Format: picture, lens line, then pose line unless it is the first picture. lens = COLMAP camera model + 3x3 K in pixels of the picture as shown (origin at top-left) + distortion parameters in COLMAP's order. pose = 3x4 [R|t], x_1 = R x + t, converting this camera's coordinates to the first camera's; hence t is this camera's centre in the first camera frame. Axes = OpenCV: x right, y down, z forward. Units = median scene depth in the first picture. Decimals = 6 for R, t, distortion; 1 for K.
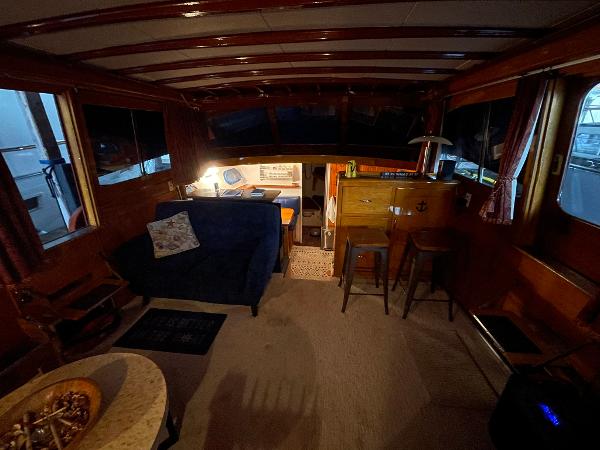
lens RADIAL K [[239.5, 0, 299.3], [0, 239.5, 223.3], [0, 0, 1]] dist [0.004888, -0.003474]
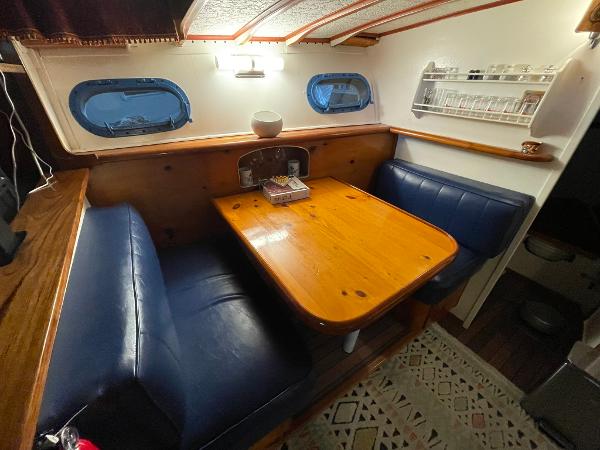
lens RADIAL K [[239.5, 0, 299.9], [0, 239.5, 224.9], [0, 0, 1]] dist [0.004888, -0.003474]
pose [[0.647869, 0.406892, -0.643975, 0.019227], [-0.288451, 0.913476, 0.286980, -0.098457], [0.705026, -0.000170, 0.709182, 0.707237]]
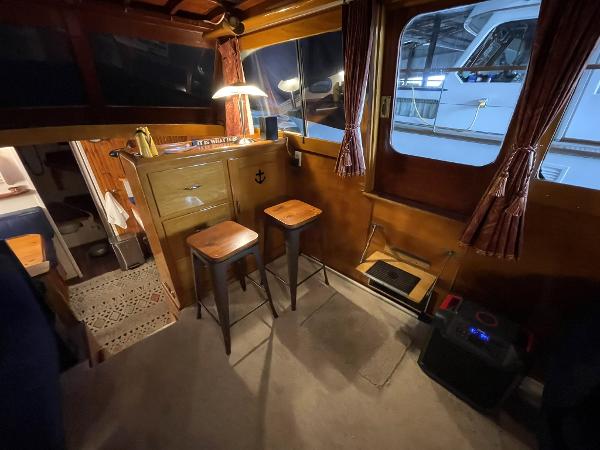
lens RADIAL K [[239.5, 0, 299.6], [0, 239.5, 227.1], [0, 0, 1]] dist [0.004888, -0.003474]
pose [[0.633958, -0.366267, 0.681136, -0.013454], [0.279040, 0.929743, 0.240238, -0.036241], [-0.721273, 0.037763, 0.691621, 0.178551]]
